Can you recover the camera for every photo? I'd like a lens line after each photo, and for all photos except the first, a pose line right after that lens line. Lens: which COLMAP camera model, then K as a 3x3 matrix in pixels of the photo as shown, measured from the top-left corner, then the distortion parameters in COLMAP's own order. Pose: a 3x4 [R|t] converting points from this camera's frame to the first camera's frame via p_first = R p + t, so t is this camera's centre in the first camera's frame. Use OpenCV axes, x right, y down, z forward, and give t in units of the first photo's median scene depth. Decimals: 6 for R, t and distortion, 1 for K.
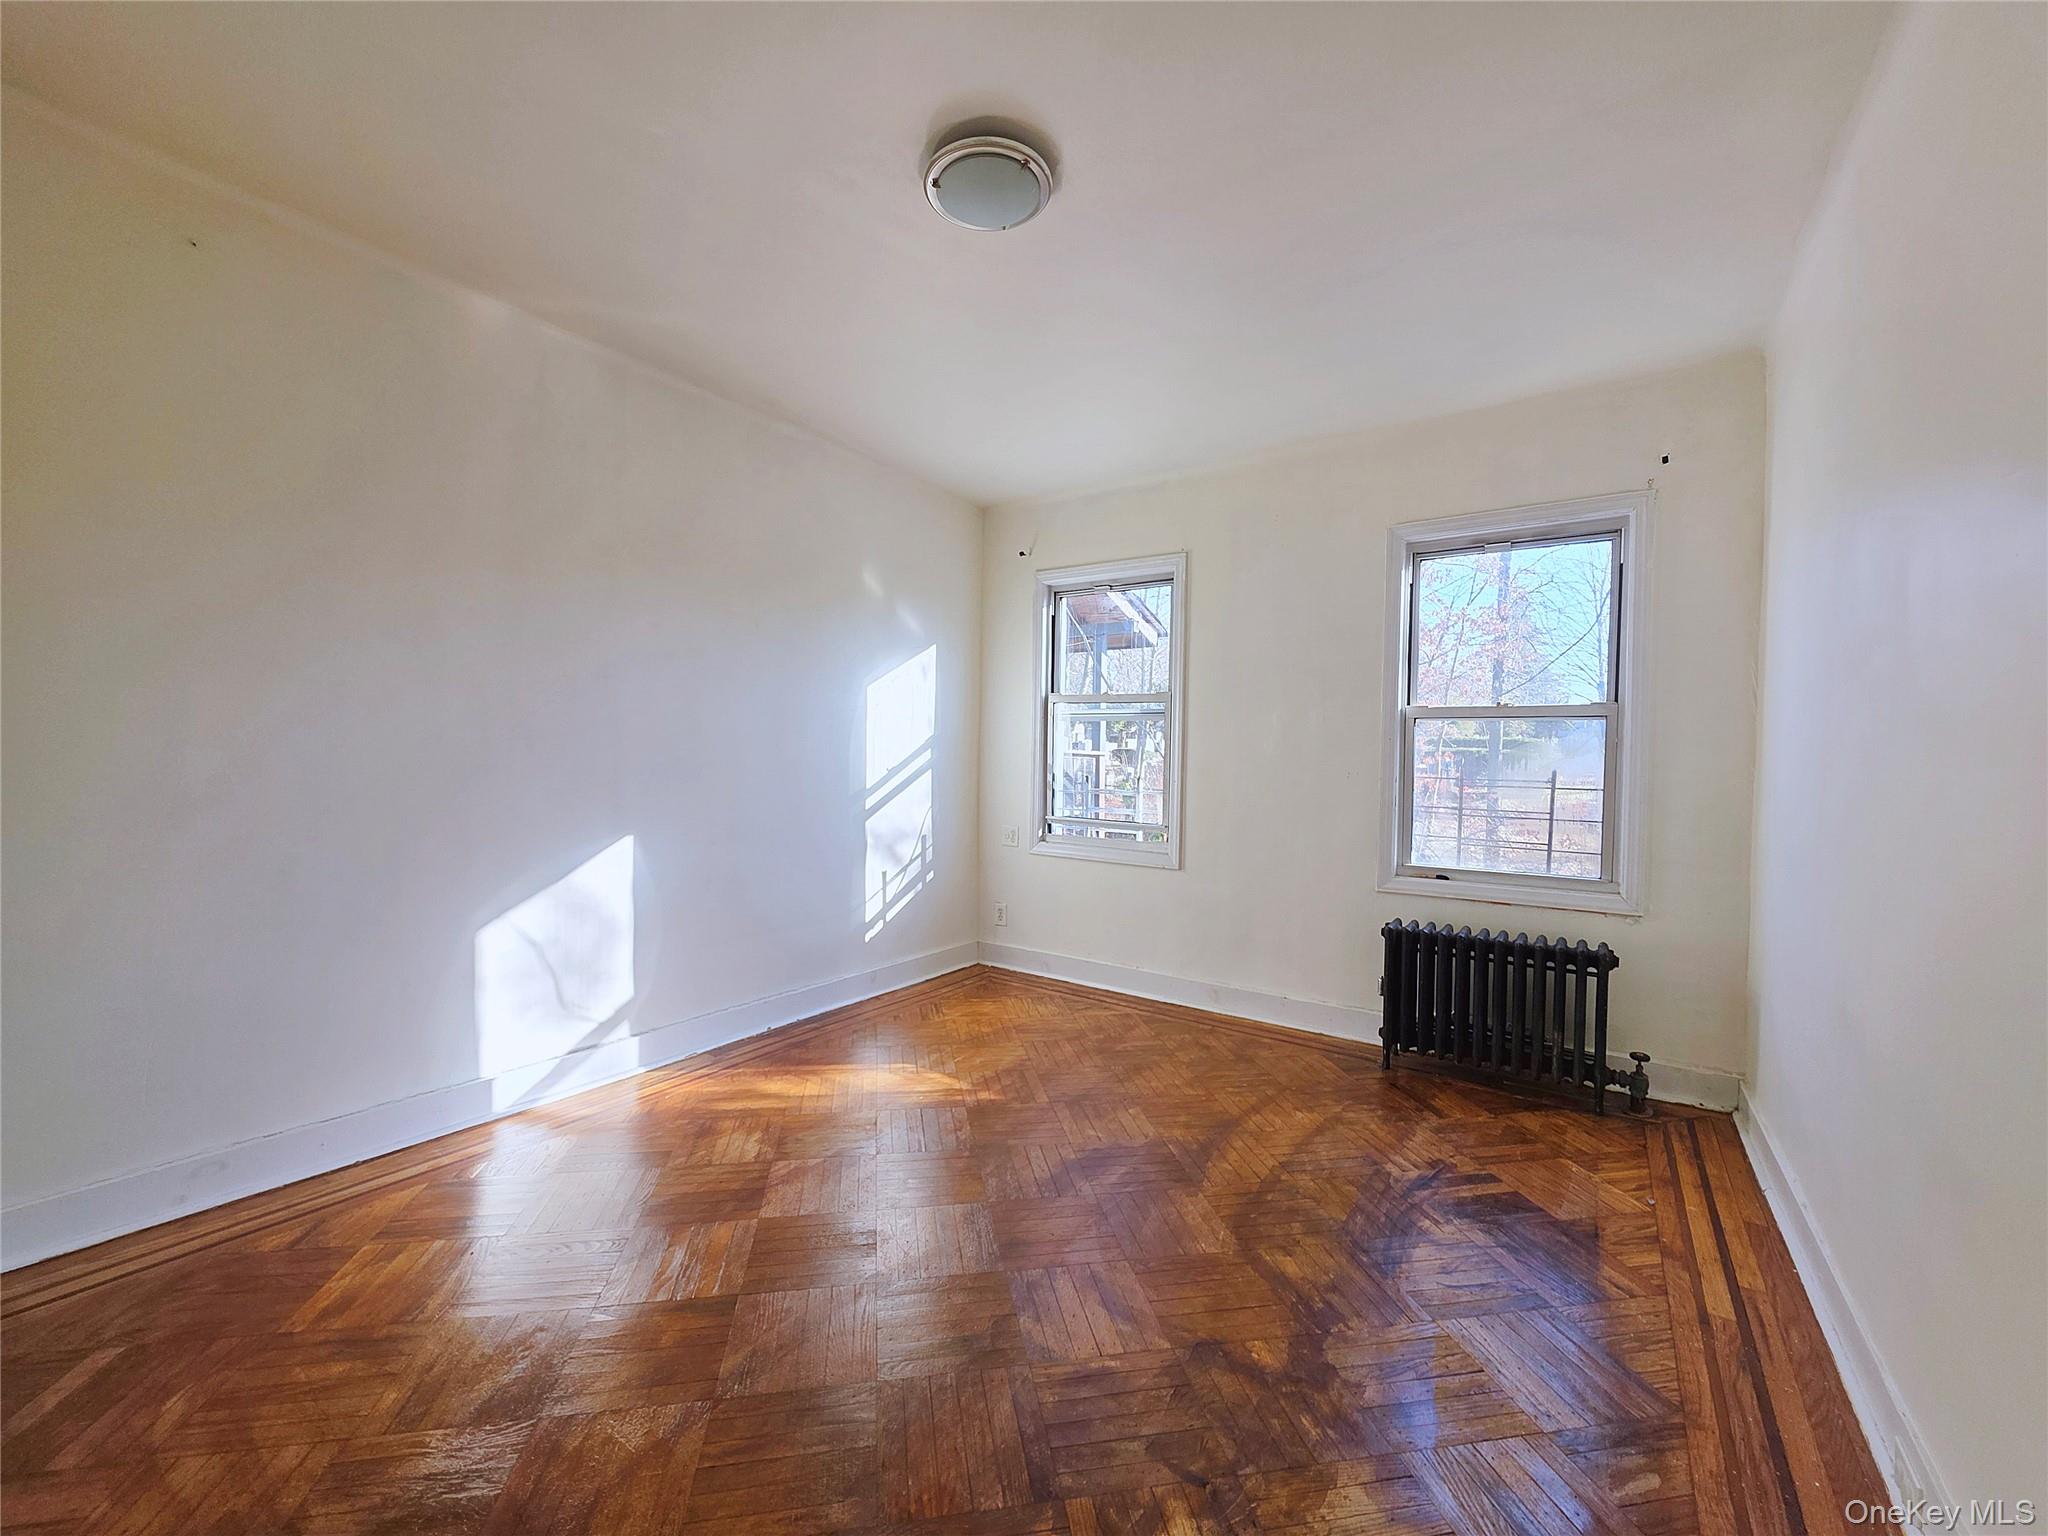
lens RADIAL K [[816.8, 0, 1027.3], [0, 816.8, 773.2], [0, 0, 1]] dist [0.005041, -0.001421]
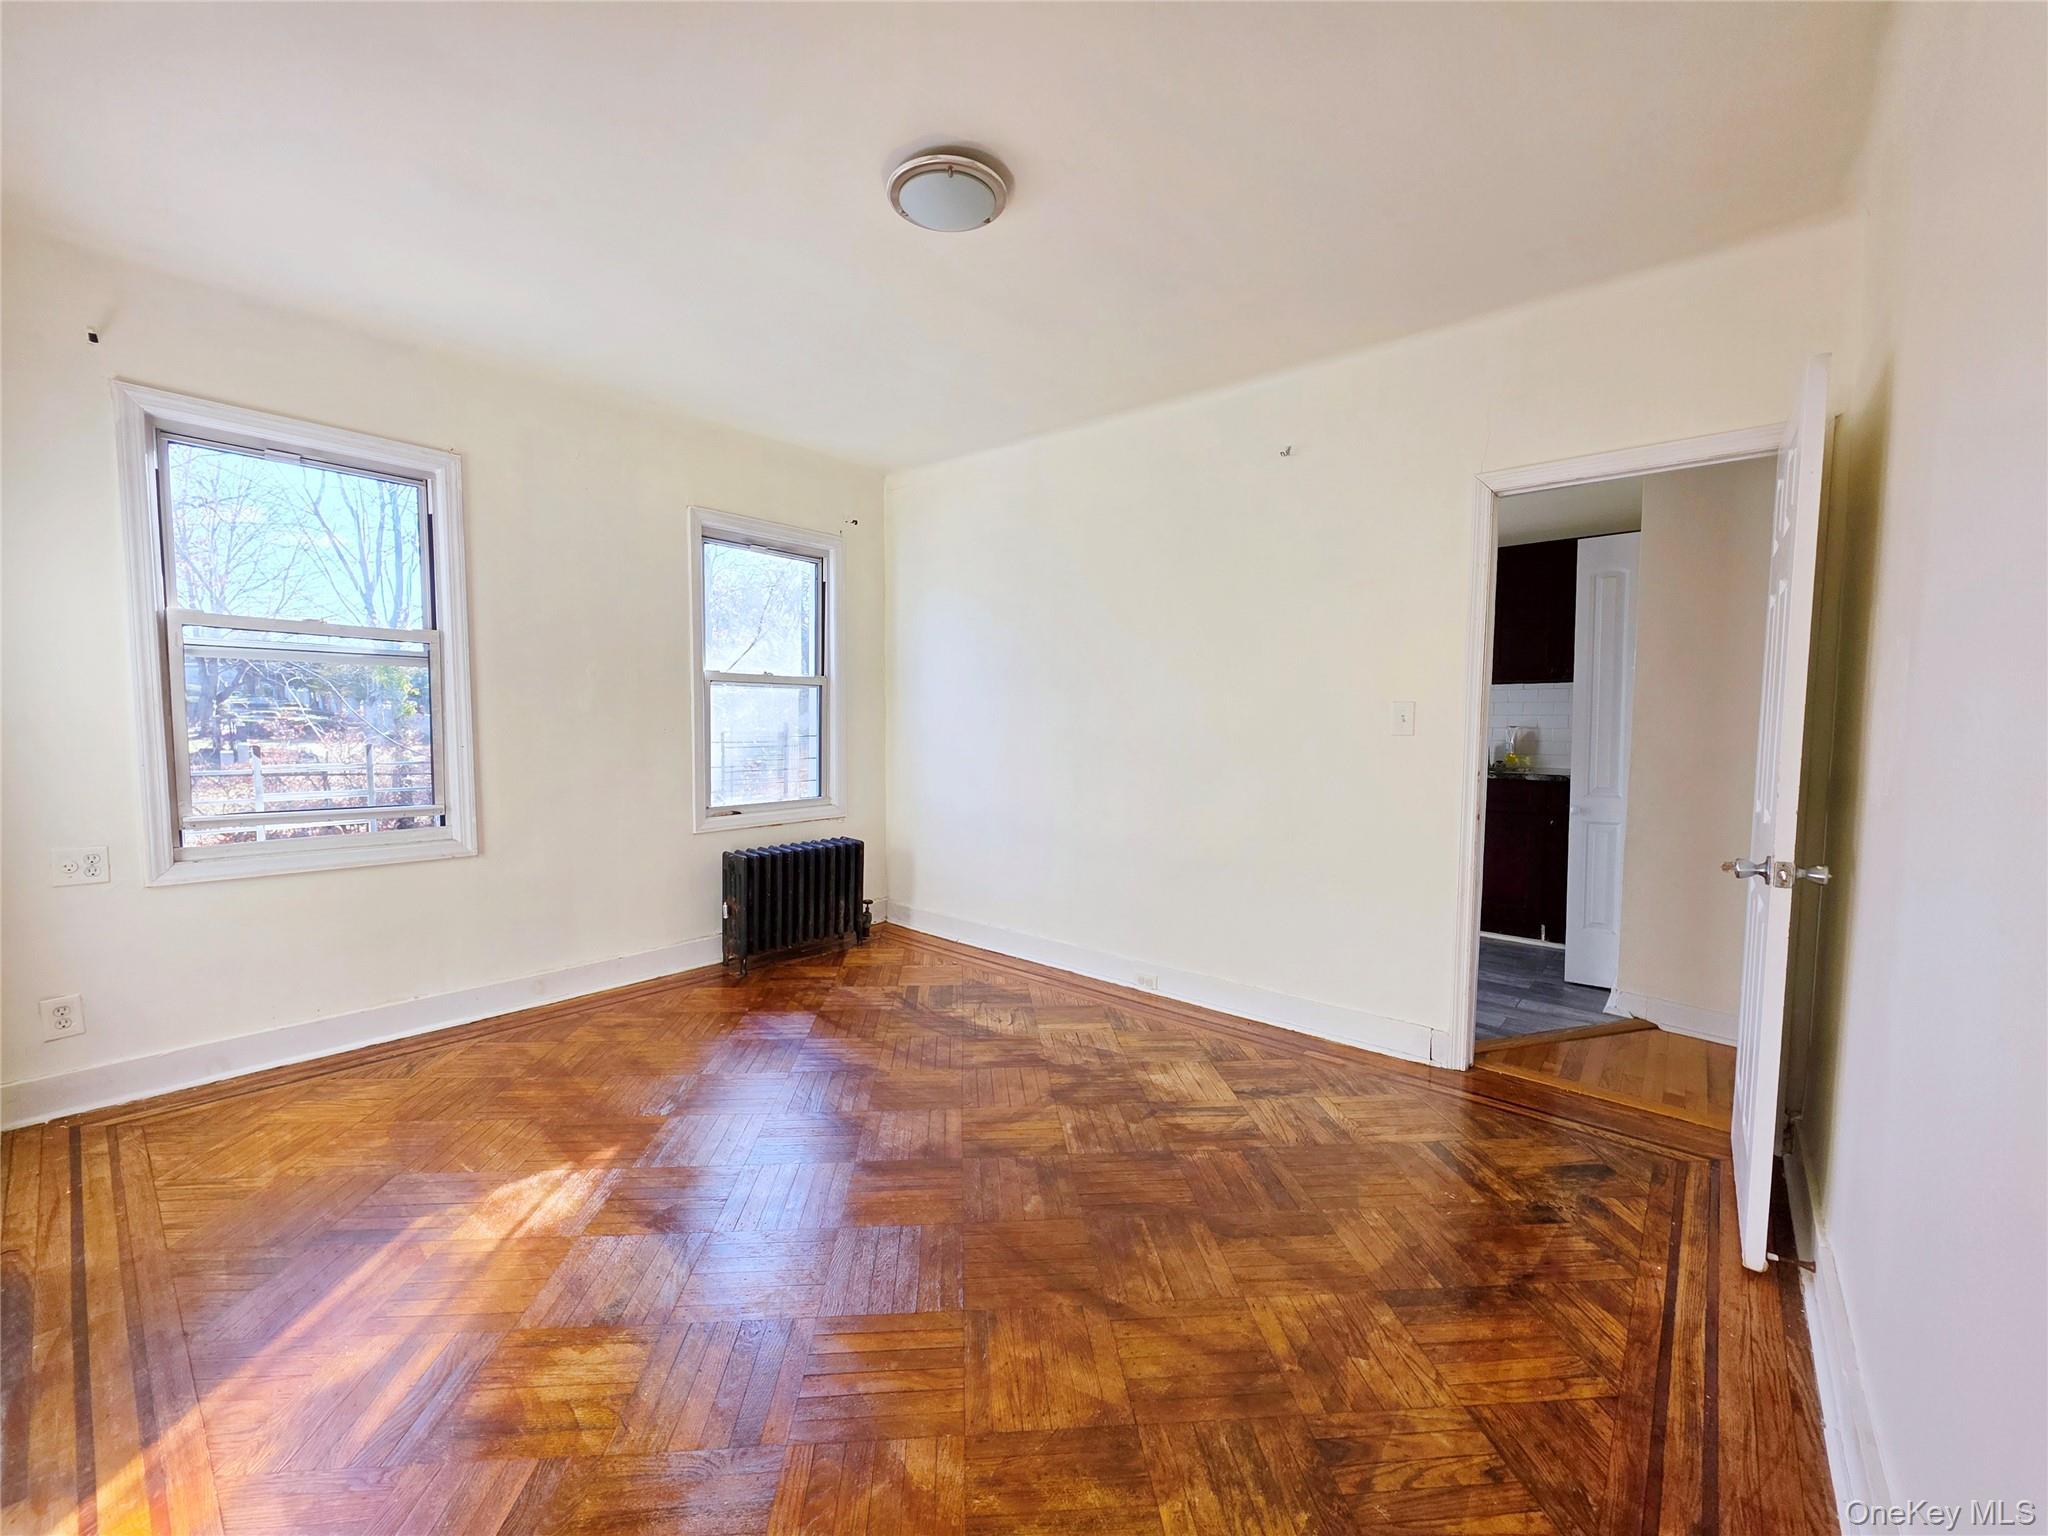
lens RADIAL K [[816.8, 0, 1023.9], [0, 816.8, 764.9], [0, 0, 1]] dist [0.005041, -0.001421]
pose [[0.104592, -0.074967, 0.991686, -0.669444], [0.015057, 0.997160, 0.073792, -0.027465], [-0.994401, 0.007214, 0.105424, 0.454305]]
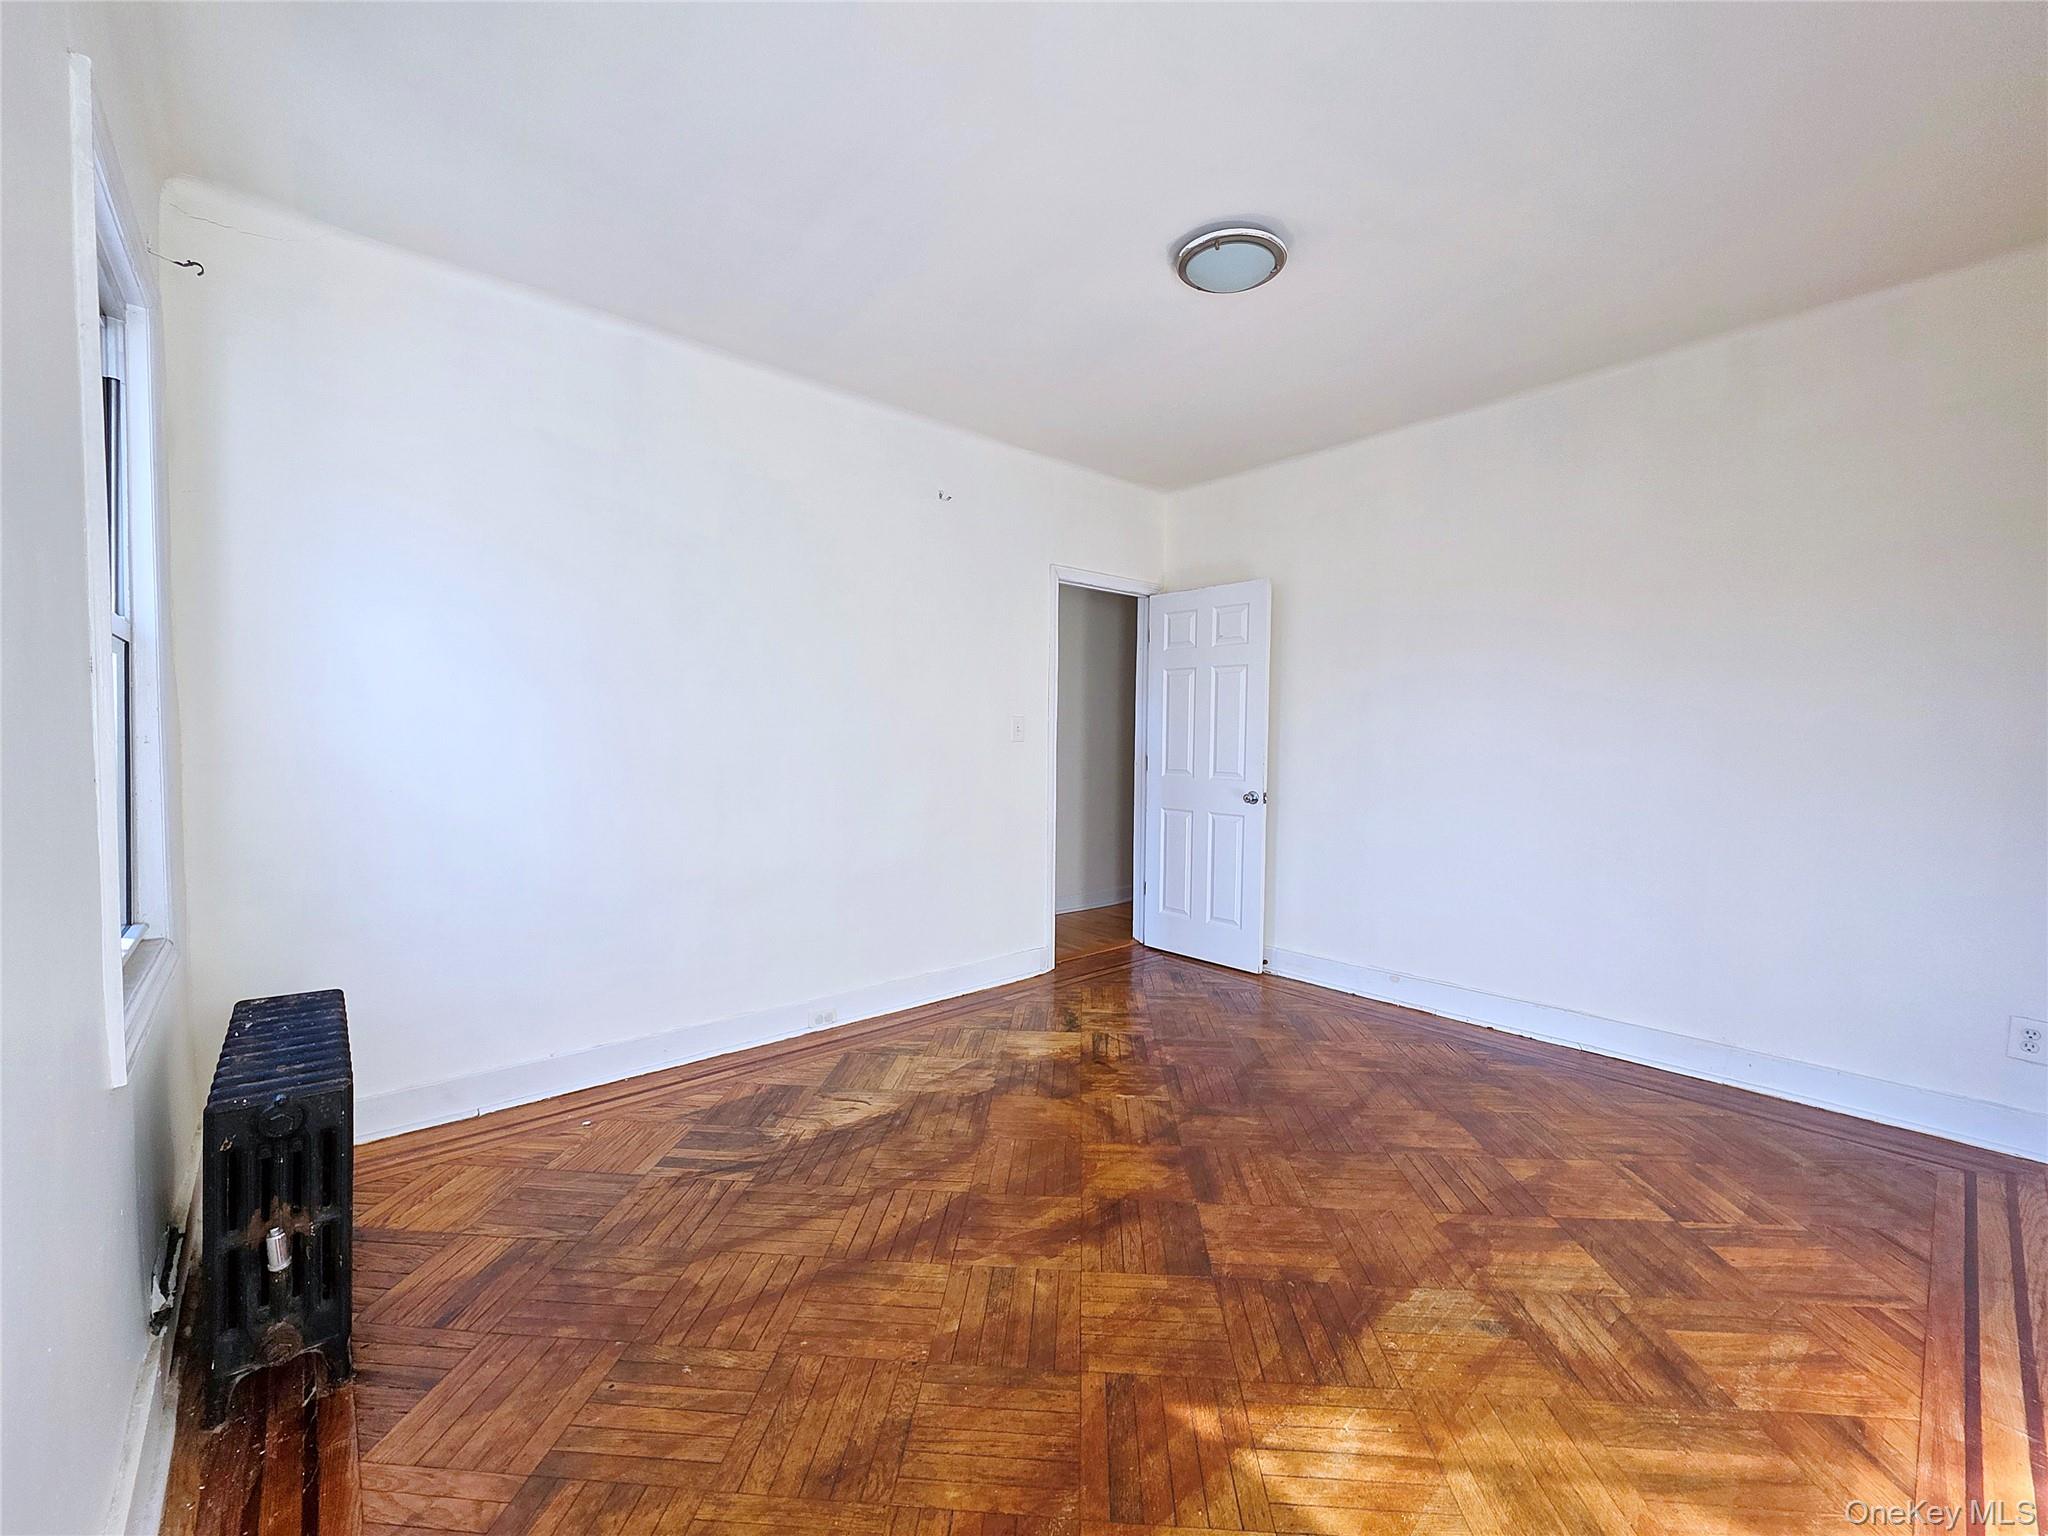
lens RADIAL K [[816.8, 0, 1018.6], [0, 816.8, 763.9], [0, 0, 1]] dist [0.005041, -0.001421]
pose [[-0.965810, -0.037469, 0.256530, -0.049552], [-0.021784, 0.997730, 0.063715, -0.033957], [-0.258335, 0.055948, -0.964434, 1.311832]]
